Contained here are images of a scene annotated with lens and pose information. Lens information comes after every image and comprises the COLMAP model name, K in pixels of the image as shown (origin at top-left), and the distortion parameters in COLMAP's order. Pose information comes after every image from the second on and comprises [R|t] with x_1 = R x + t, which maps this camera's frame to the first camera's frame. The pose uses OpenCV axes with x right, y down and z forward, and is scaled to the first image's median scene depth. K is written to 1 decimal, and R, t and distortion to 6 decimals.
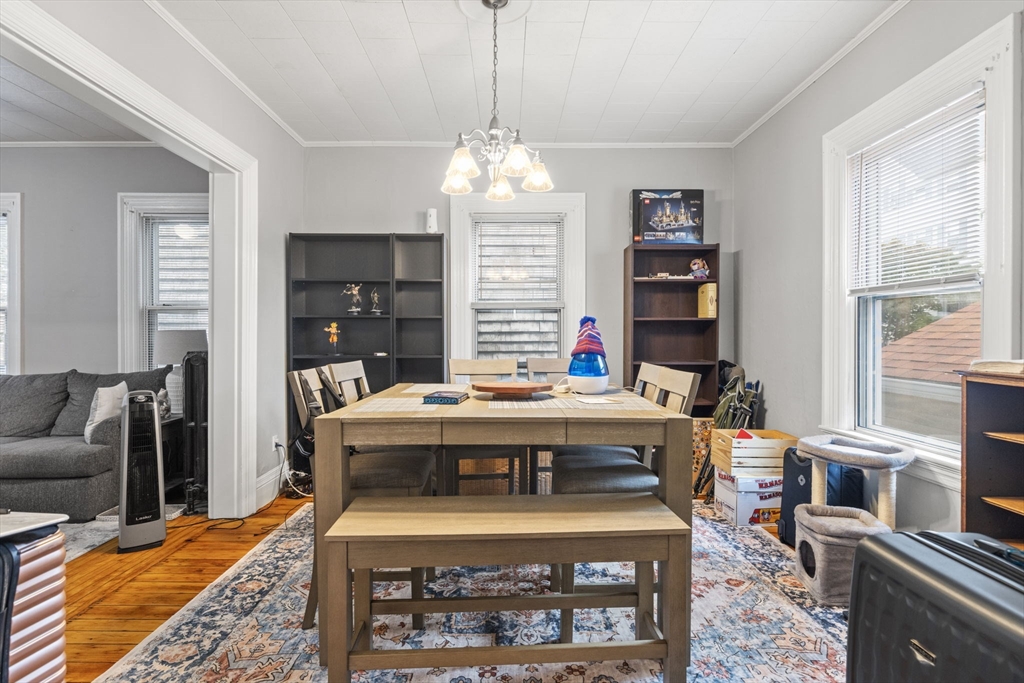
lens RADIAL K [[498.2, 0, 511.0], [0, 498.2, 339.6], [0, 0, 1]] dist [-0.000145, -0.000073]
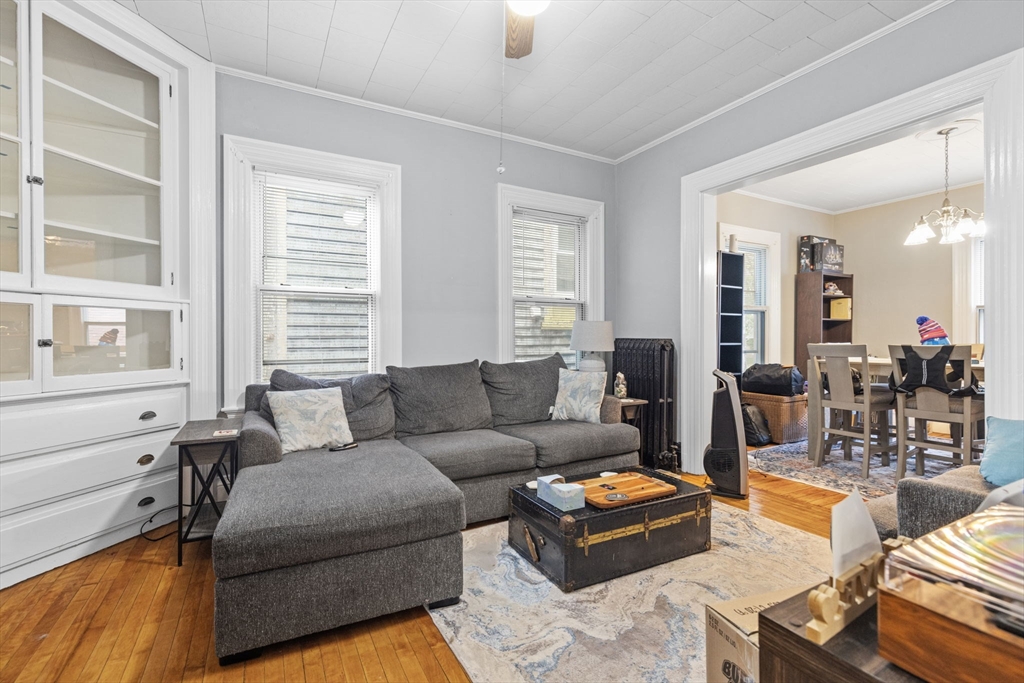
lens RADIAL K [[462.8, 0, 508.2], [0, 462.8, 339.4], [0, 0, 1]] dist [0.006065, 0.000696]
pose [[0.882825, -0.000757, 0.469701, -1.283567], [0.002440, 0.999993, -0.002974, 0.023778], [-0.469695, 0.003772, 0.882821, 0.177252]]
